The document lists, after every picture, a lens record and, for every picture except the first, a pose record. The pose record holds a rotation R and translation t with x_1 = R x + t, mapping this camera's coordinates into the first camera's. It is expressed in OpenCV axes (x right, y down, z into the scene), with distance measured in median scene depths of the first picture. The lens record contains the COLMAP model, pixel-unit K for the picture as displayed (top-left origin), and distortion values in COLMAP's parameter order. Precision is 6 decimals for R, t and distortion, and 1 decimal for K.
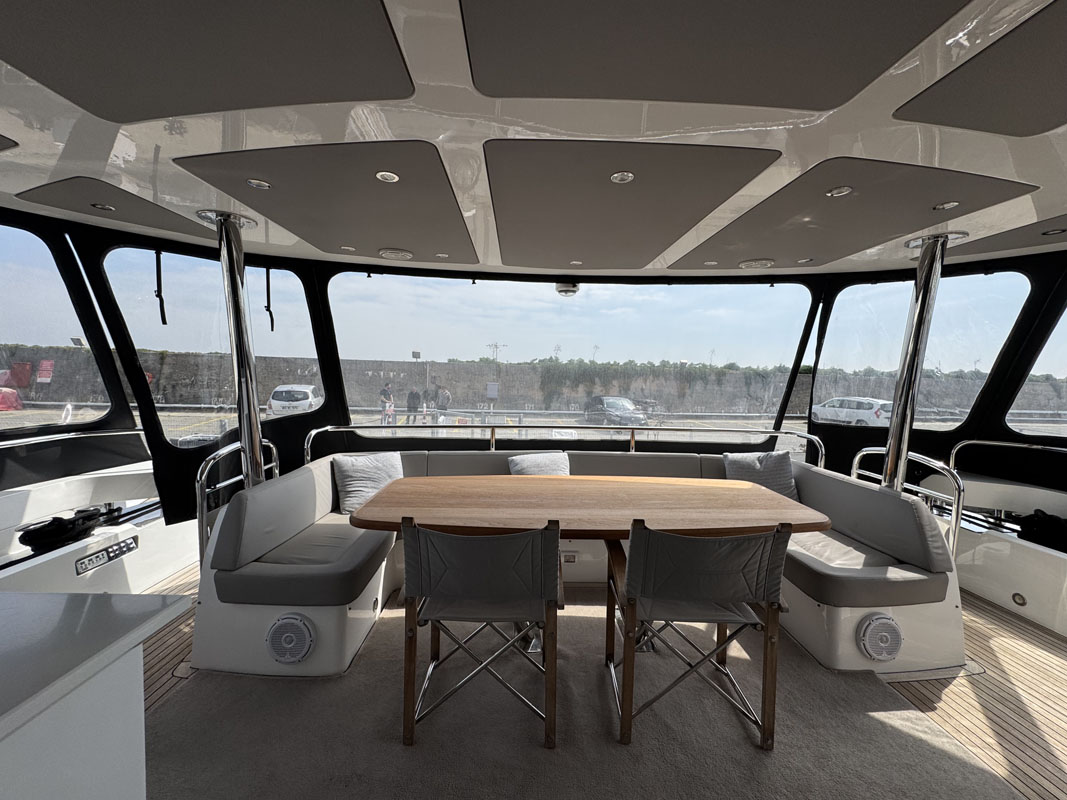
lens RADIAL K [[426.1, 0, 532.9], [0, 426.1, 405.2], [0, 0, 1]] dist [0.011407, -0.000375]
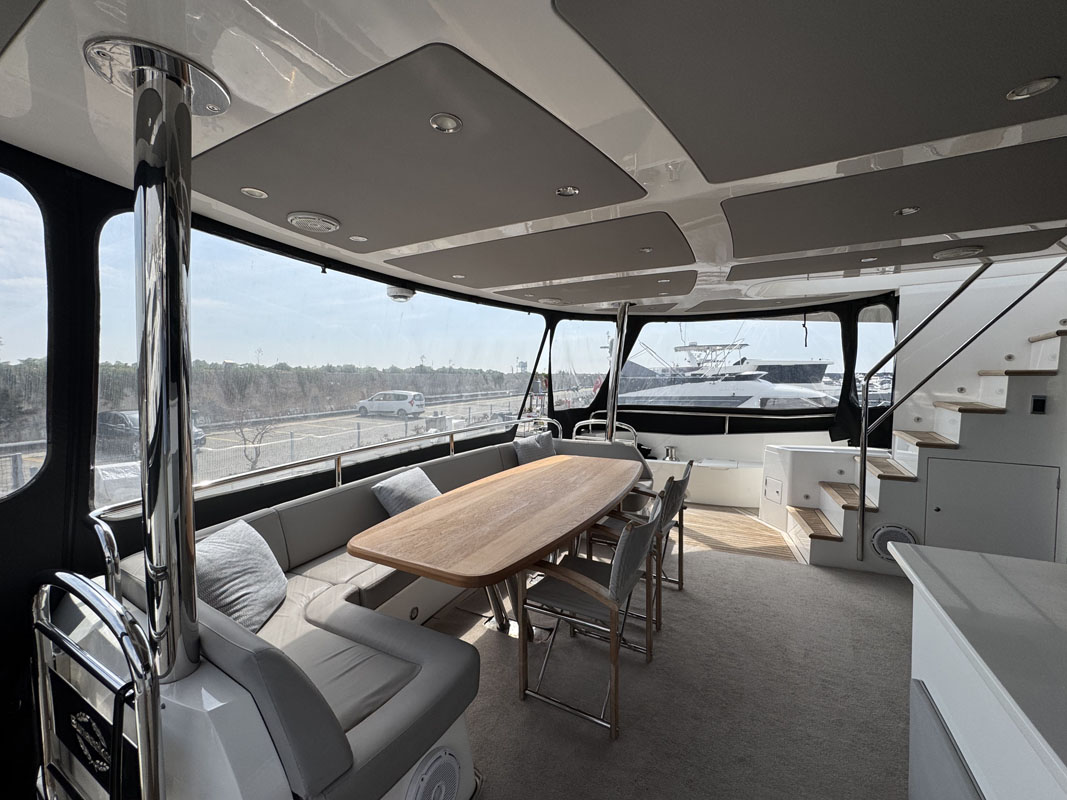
lens RADIAL K [[426.1, 0, 529.7], [0, 426.1, 398.1], [0, 0, 1]] dist [0.011407, -0.000375]
pose [[0.521068, -0.075737, 0.850148, -0.600641], [0.087428, 0.995552, 0.035105, -0.052962], [-0.849025, 0.056034, 0.525372, 0.285263]]
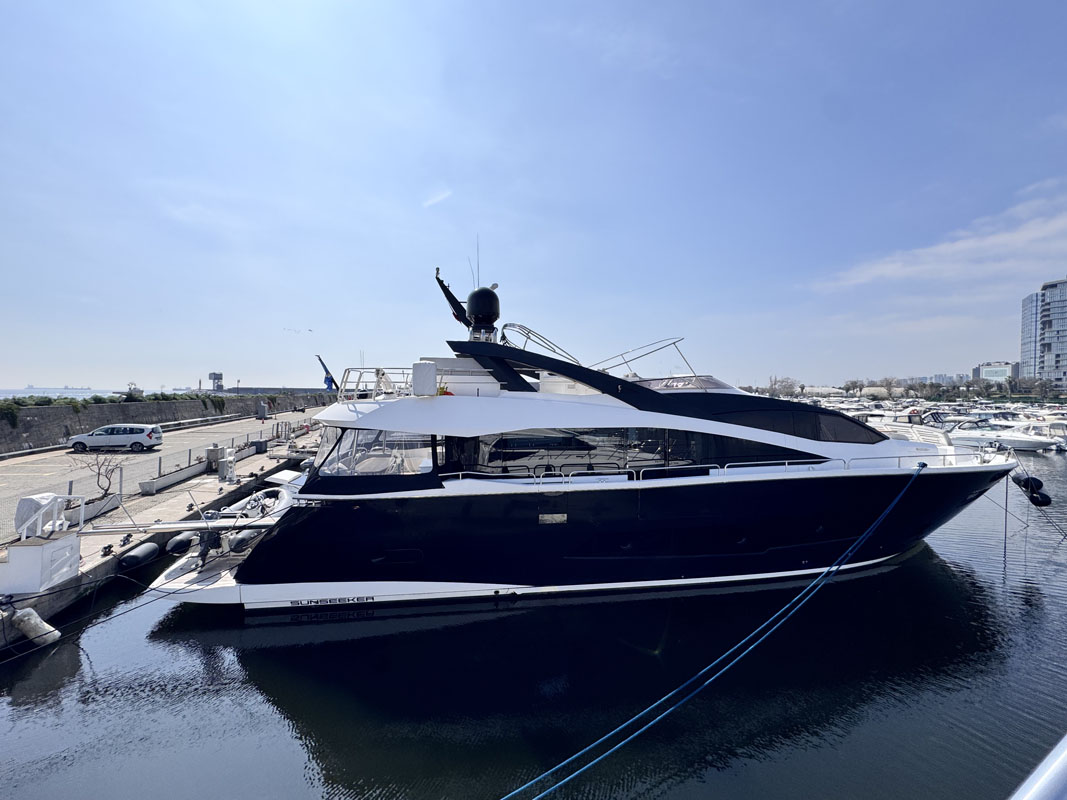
lens RADIAL K [[425.3, 0, 536.2], [0, 425.3, 402.3], [0, 0, 1]] dist [-0.000897, 0.000260]
pose [[-0.089273, -0.056056, 0.994429, -4.260129], [0.066304, 0.995866, 0.062089, -0.607633], [-0.993798, 0.071478, -0.085187, -0.547972]]
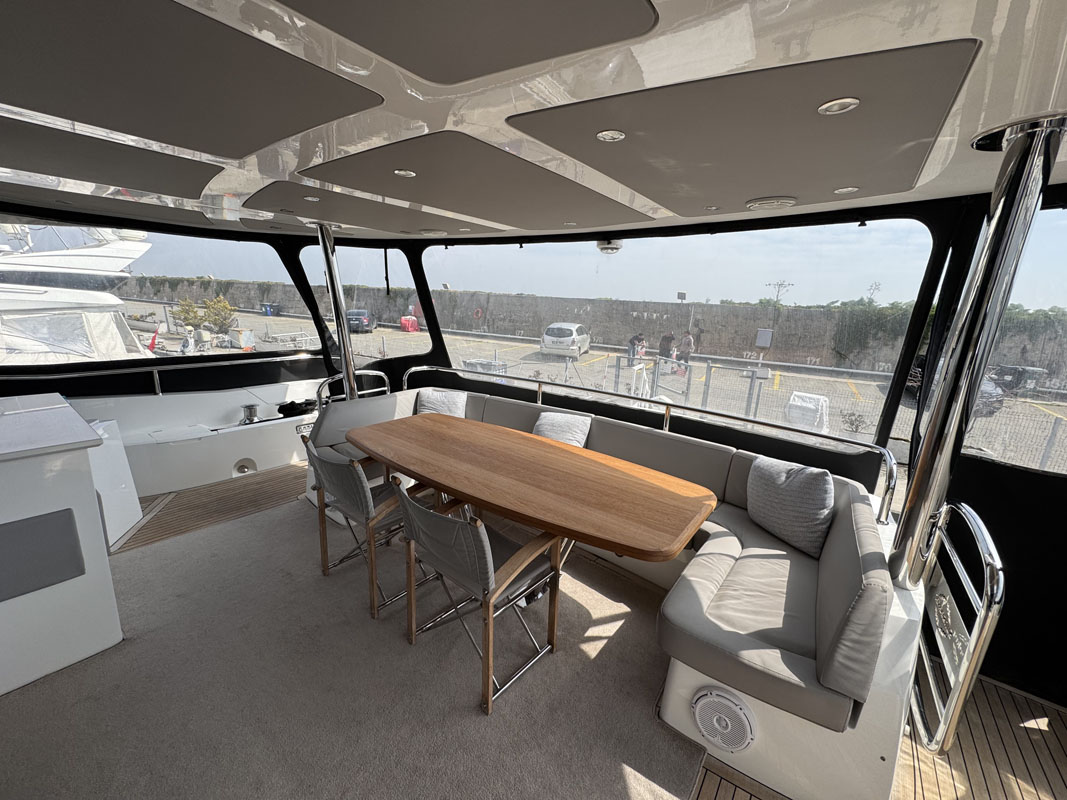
lens RADIAL K [[426.1, 0, 538.7], [0, 426.1, 402.5], [0, 0, 1]] dist [0.011407, -0.000375]
pose [[0.786533, 0.156892, -0.597286, 0.571080], [-0.074581, 0.984243, 0.160325, -0.074282], [0.613028, -0.081555, 0.785841, 0.146376]]
